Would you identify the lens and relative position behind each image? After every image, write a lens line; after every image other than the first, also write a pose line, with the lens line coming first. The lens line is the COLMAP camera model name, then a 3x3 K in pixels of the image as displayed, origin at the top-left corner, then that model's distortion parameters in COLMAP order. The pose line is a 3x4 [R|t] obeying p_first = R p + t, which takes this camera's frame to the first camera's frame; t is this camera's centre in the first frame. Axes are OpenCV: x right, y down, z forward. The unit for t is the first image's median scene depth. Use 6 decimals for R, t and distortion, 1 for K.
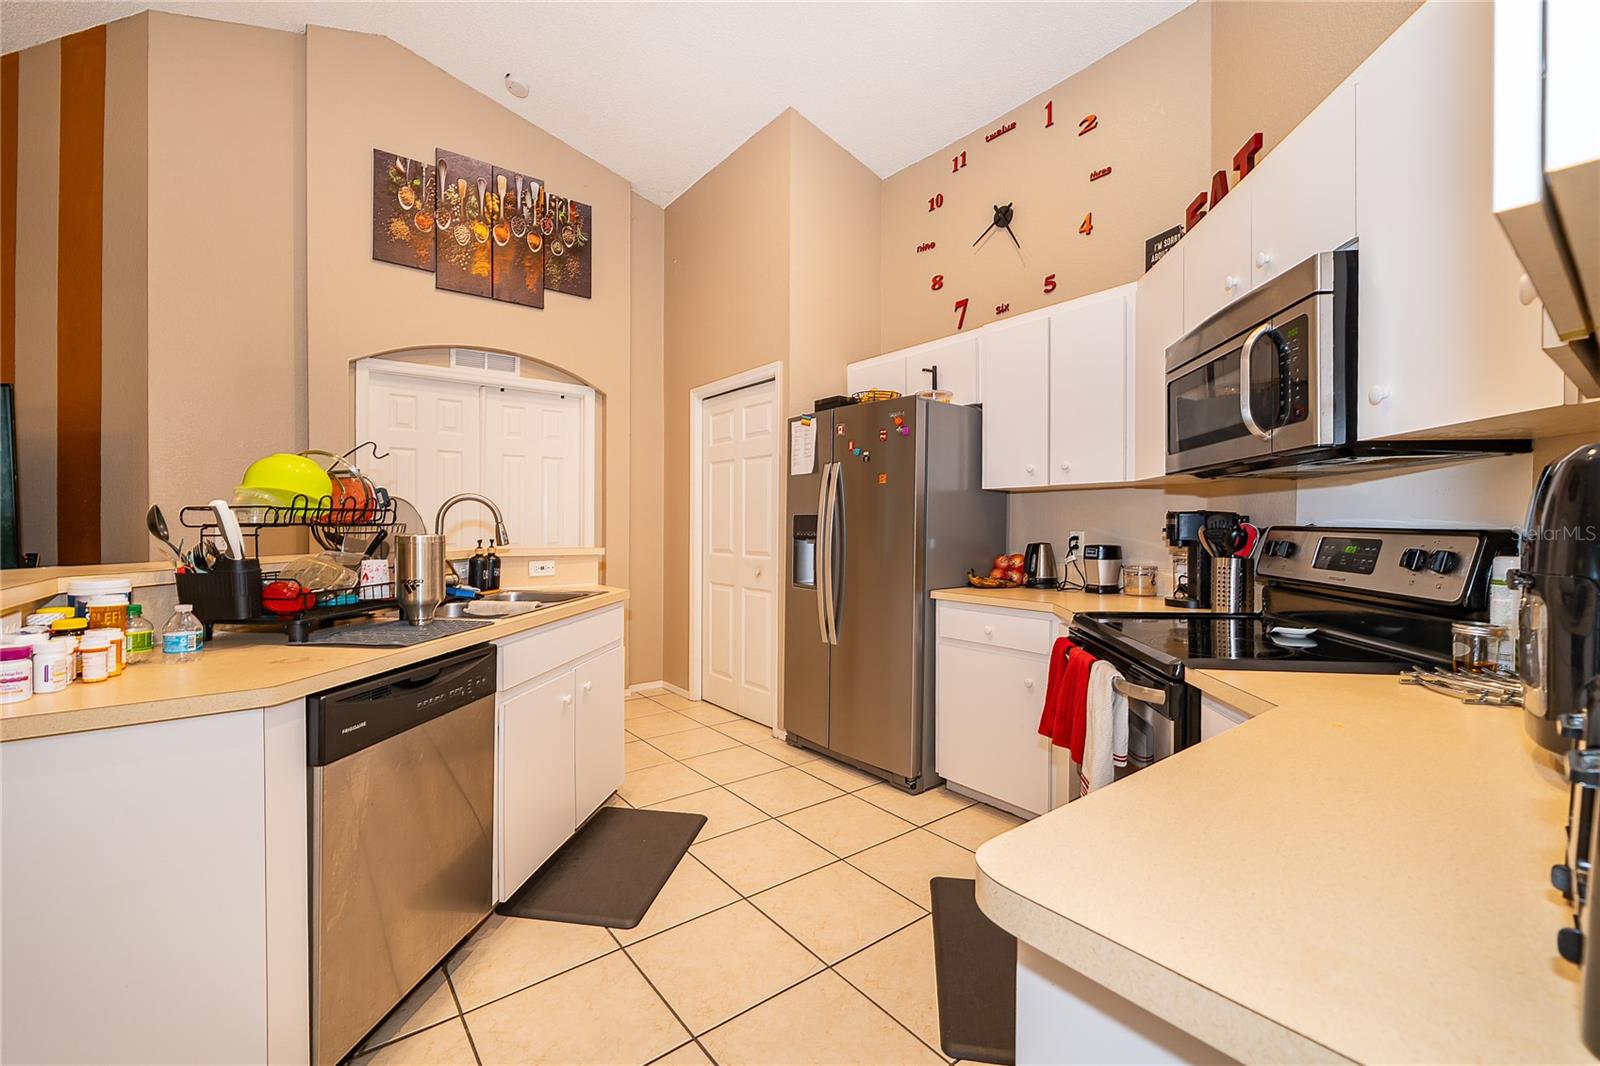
lens RADIAL K [[654.2, 0, 797.6], [0, 654.2, 533.0], [0, 0, 1]] dist [0.001110, 0.000135]
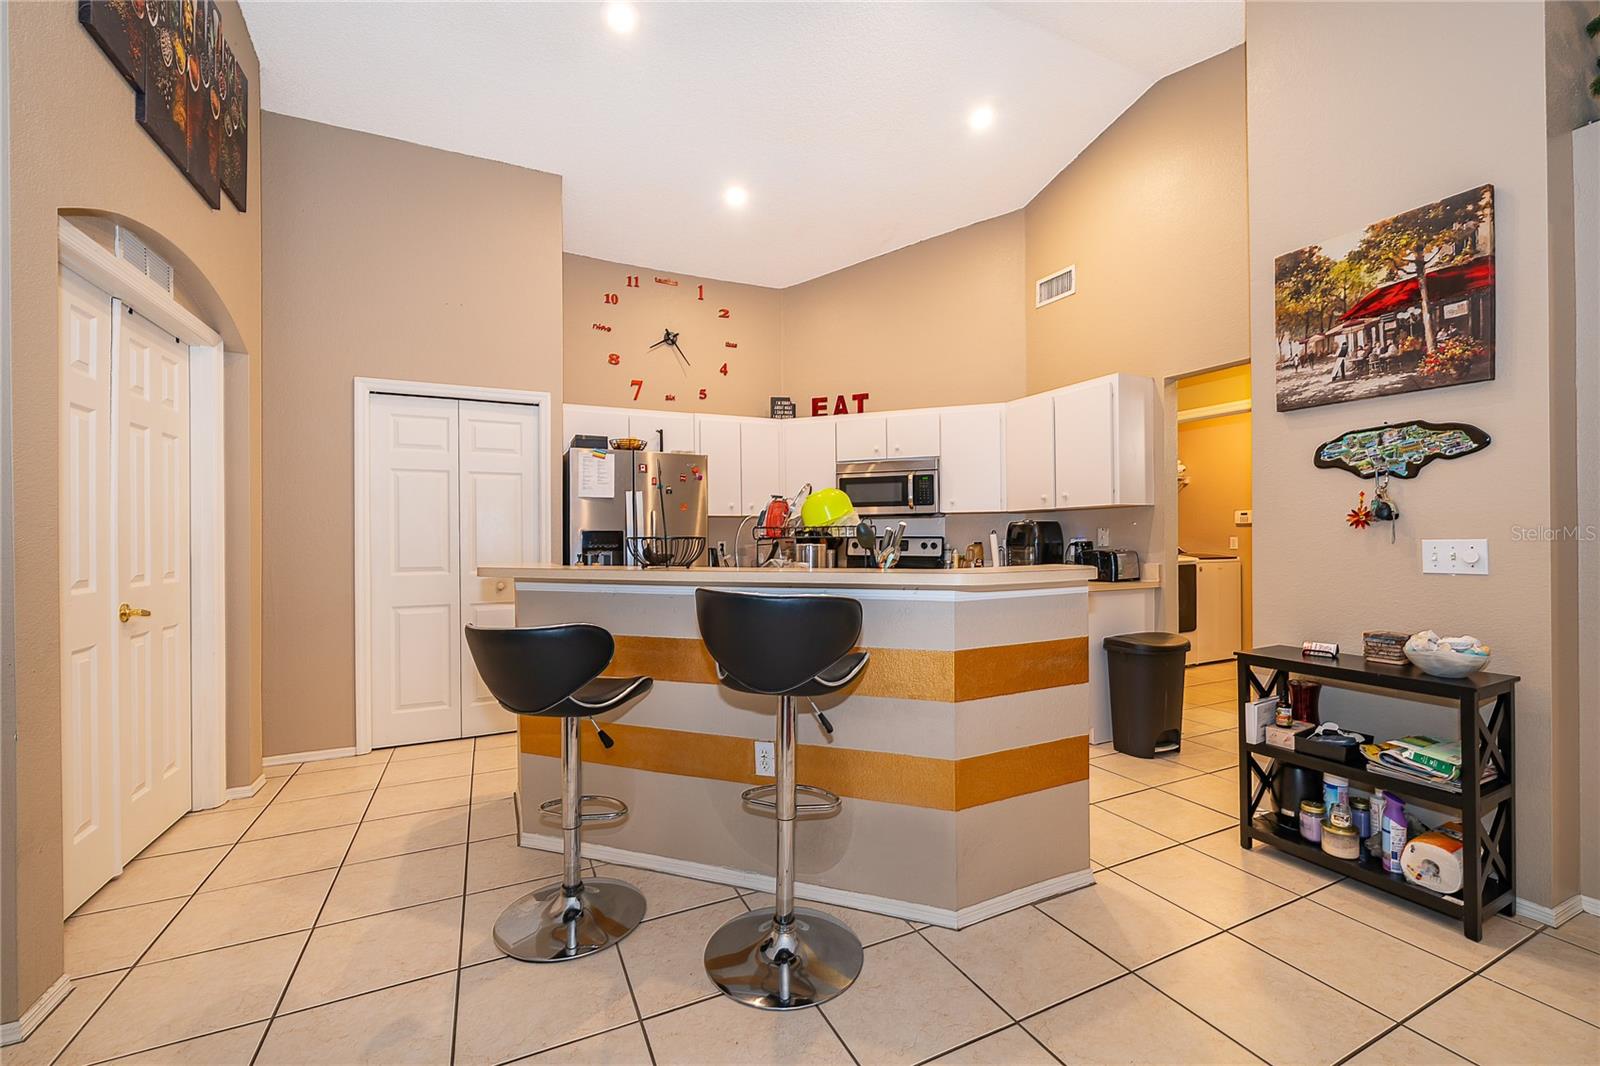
lens RADIAL K [[654.2, 0, 806.4], [0, 654.2, 534.1], [0, 0, 1]] dist [0.001110, 0.000135]
pose [[0.203726, 0.004257, 0.979019, -1.095018], [0.026868, 0.999590, -0.009937, -0.001038], [-0.978659, 0.028328, 0.203528, 0.380832]]
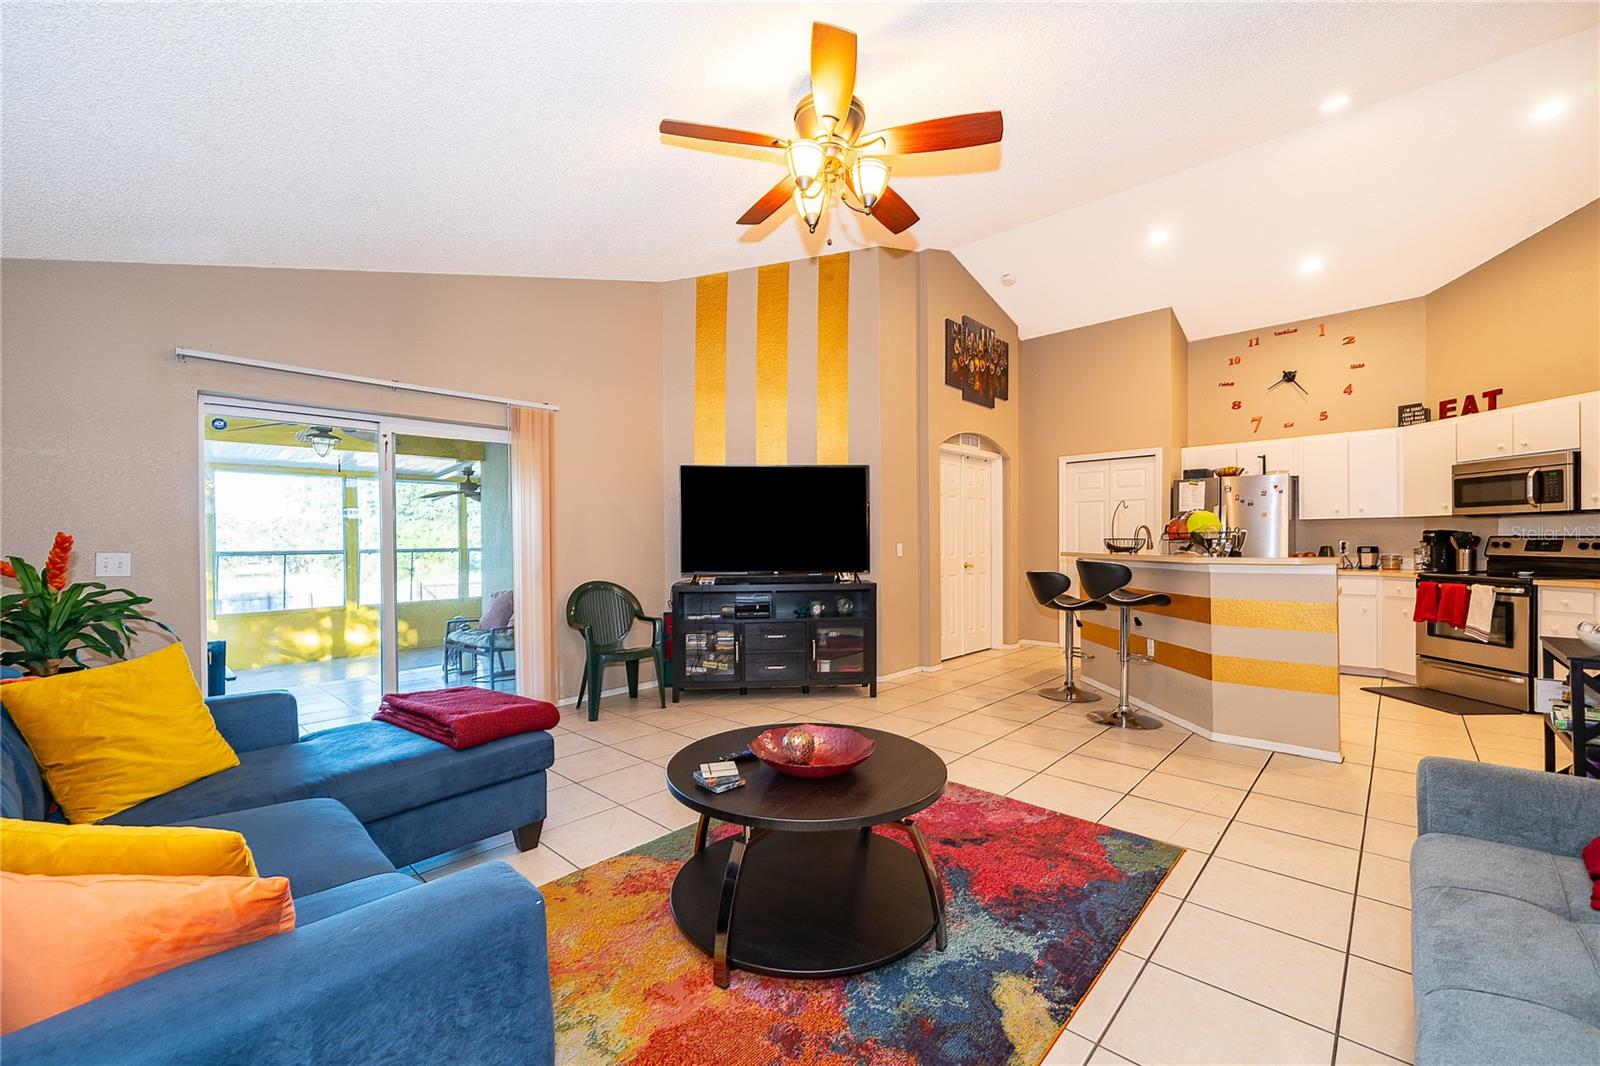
lens RADIAL K [[654.2, 0, 795.8], [0, 654.2, 547.4], [0, 0, 1]] dist [0.001110, 0.000135]
pose [[0.985910, -0.010297, 0.166959, -1.395269], [0.012224, 0.999870, -0.010521, 0.015422], [-0.166829, 0.012414, 0.985908, -0.621034]]
